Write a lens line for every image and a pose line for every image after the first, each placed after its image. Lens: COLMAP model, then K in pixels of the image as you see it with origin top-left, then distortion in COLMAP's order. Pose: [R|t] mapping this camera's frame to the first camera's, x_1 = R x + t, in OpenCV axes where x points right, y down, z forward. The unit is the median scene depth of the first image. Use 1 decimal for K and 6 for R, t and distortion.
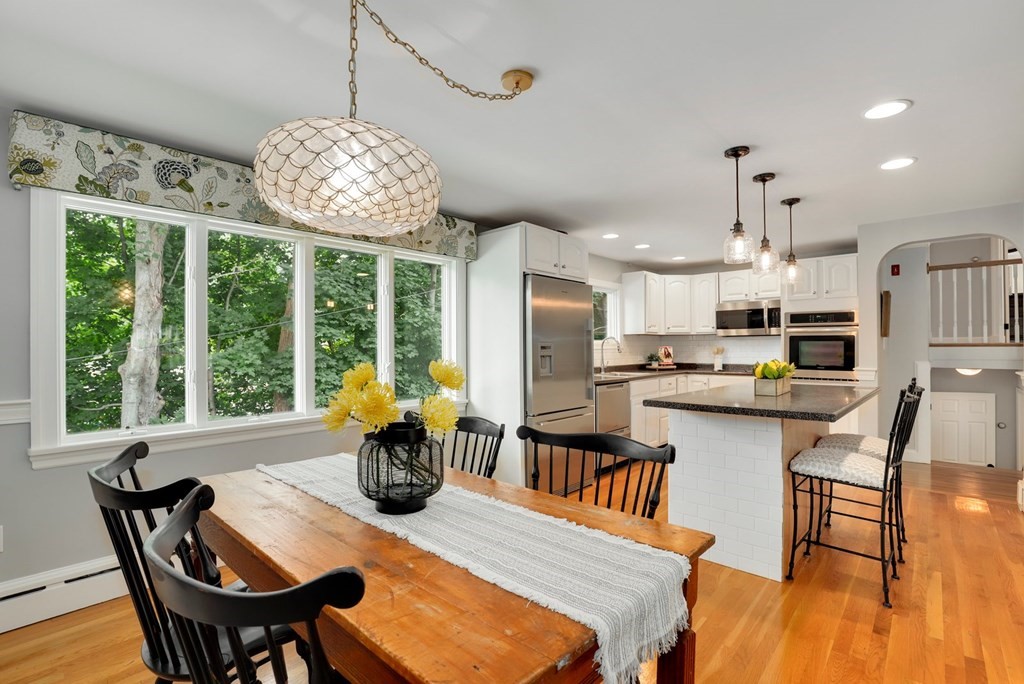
lens RADIAL K [[471.8, 0, 509.3], [0, 471.8, 340.5], [0, 0, 1]] dist [-0.008630, 0.000362]
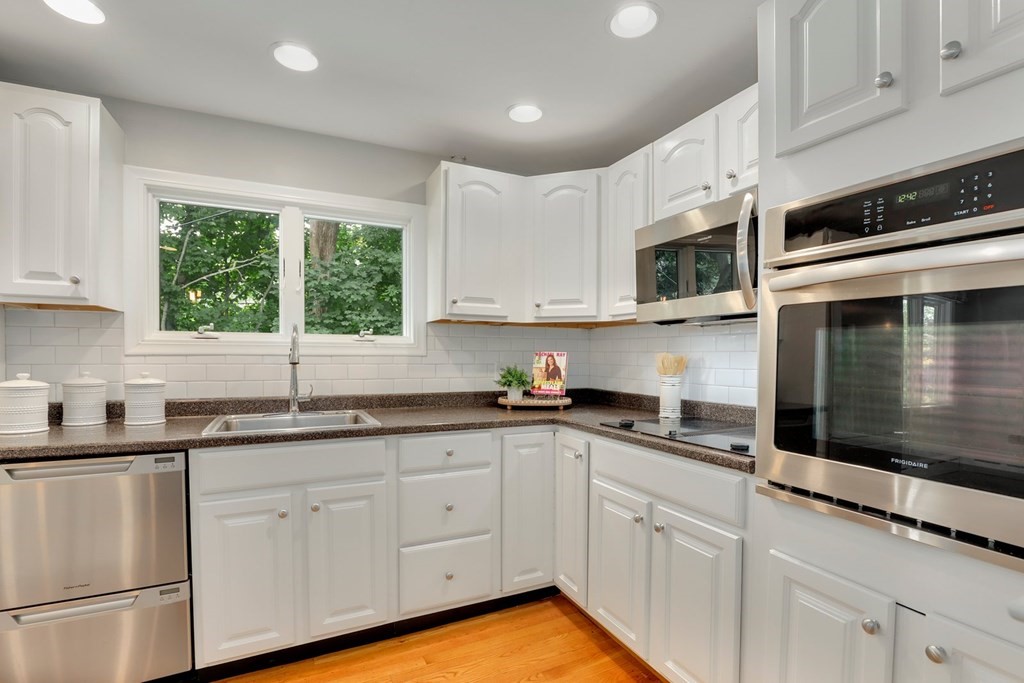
lens RADIAL K [[471.8, 0, 514.3], [0, 471.8, 351.9], [0, 0, 1]] dist [-0.008630, 0.000362]
pose [[0.929870, 0.010860, -0.367728, 0.463238], [-0.009267, 0.999938, 0.006096, 0.010298], [0.367772, -0.002261, 0.929913, 0.609171]]
